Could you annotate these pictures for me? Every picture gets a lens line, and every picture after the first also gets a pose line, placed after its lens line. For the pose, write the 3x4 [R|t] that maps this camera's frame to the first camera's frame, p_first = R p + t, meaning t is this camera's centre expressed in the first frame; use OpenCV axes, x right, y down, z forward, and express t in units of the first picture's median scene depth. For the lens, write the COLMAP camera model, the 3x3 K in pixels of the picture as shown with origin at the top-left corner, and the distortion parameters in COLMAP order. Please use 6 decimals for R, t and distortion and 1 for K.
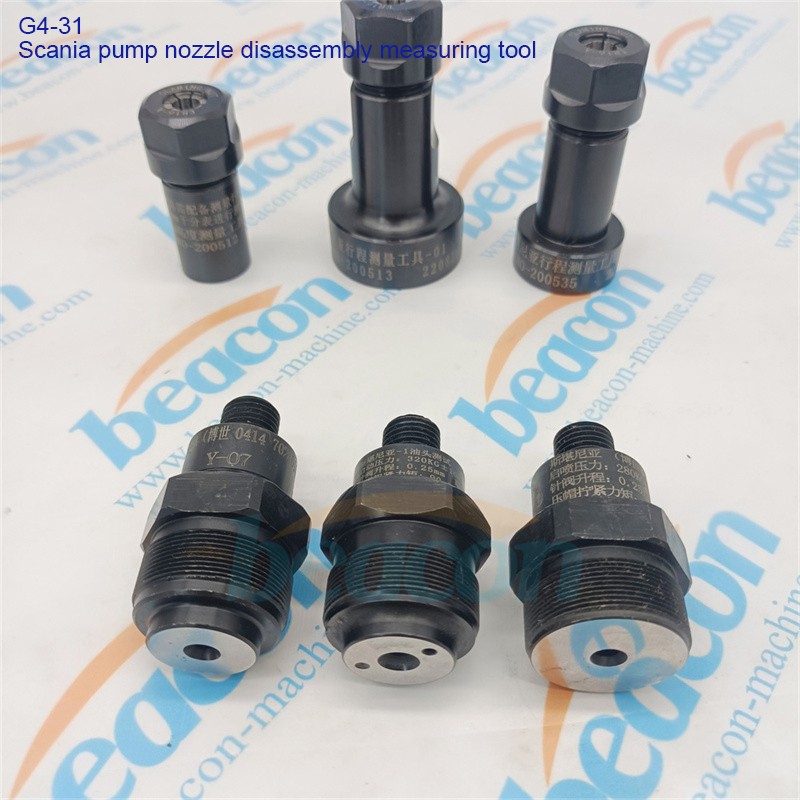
lens RADIAL K [[802.3, 0, 400.0], [0, 802.3, 400.0], [0, 0, 1]] dist [-0.064502, 0.008373]
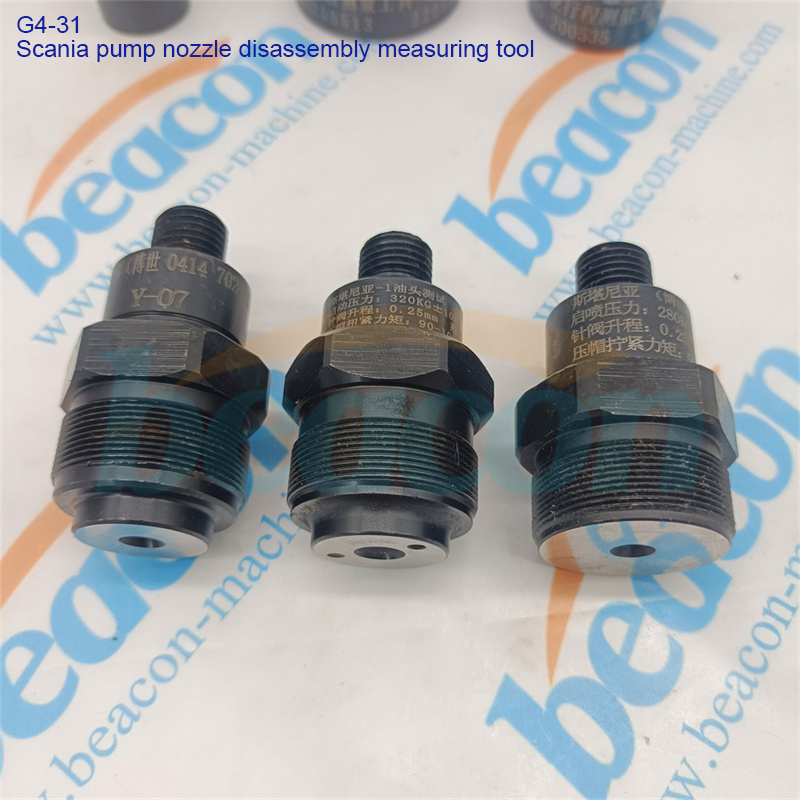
lens RADIAL K [[802.3, 0, 400.0], [0, 802.3, 400.0], [0, 0, 1]] dist [-0.064502, 0.008373]
pose [[0.999899, -0.002704, 0.013925, 0.007761], [-0.001851, 0.948397, 0.317080, -0.078840], [-0.014064, -0.317074, 0.948297, 0.235902]]
